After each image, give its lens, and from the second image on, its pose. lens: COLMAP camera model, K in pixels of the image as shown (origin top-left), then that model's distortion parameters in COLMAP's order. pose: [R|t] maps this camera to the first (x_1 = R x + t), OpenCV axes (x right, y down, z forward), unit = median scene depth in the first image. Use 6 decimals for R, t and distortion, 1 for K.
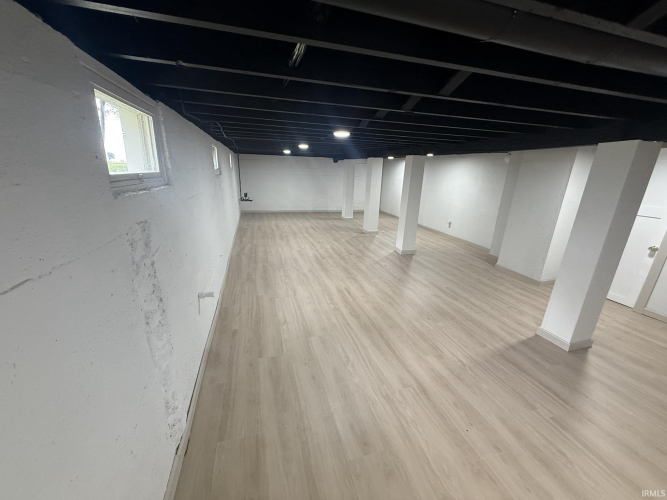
lens RADIAL K [[267.0, 0, 334.0], [0, 267.0, 249.8], [0, 0, 1]] dist [0.000961, 0.000054]
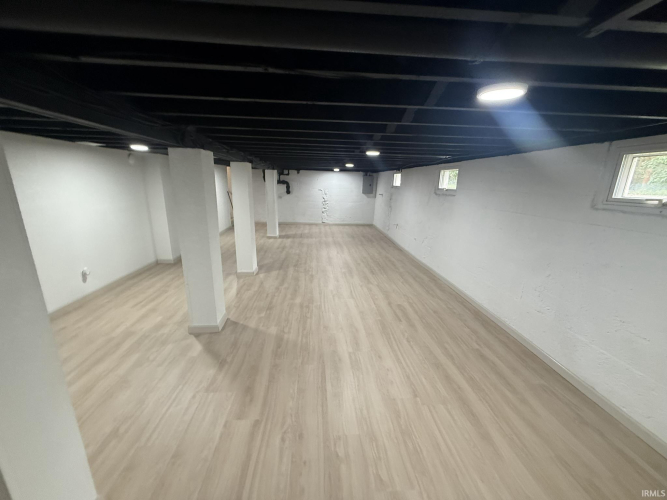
lens RADIAL K [[267.0, 0, 334.2], [0, 267.0, 250.6], [0, 0, 1]] dist [0.000961, 0.000054]
pose [[-0.976974, -0.110870, 0.182293, -0.171680], [0.001499, 0.850800, 0.525487, -0.543567], [-0.213355, 0.513660, -0.831043, 1.747593]]
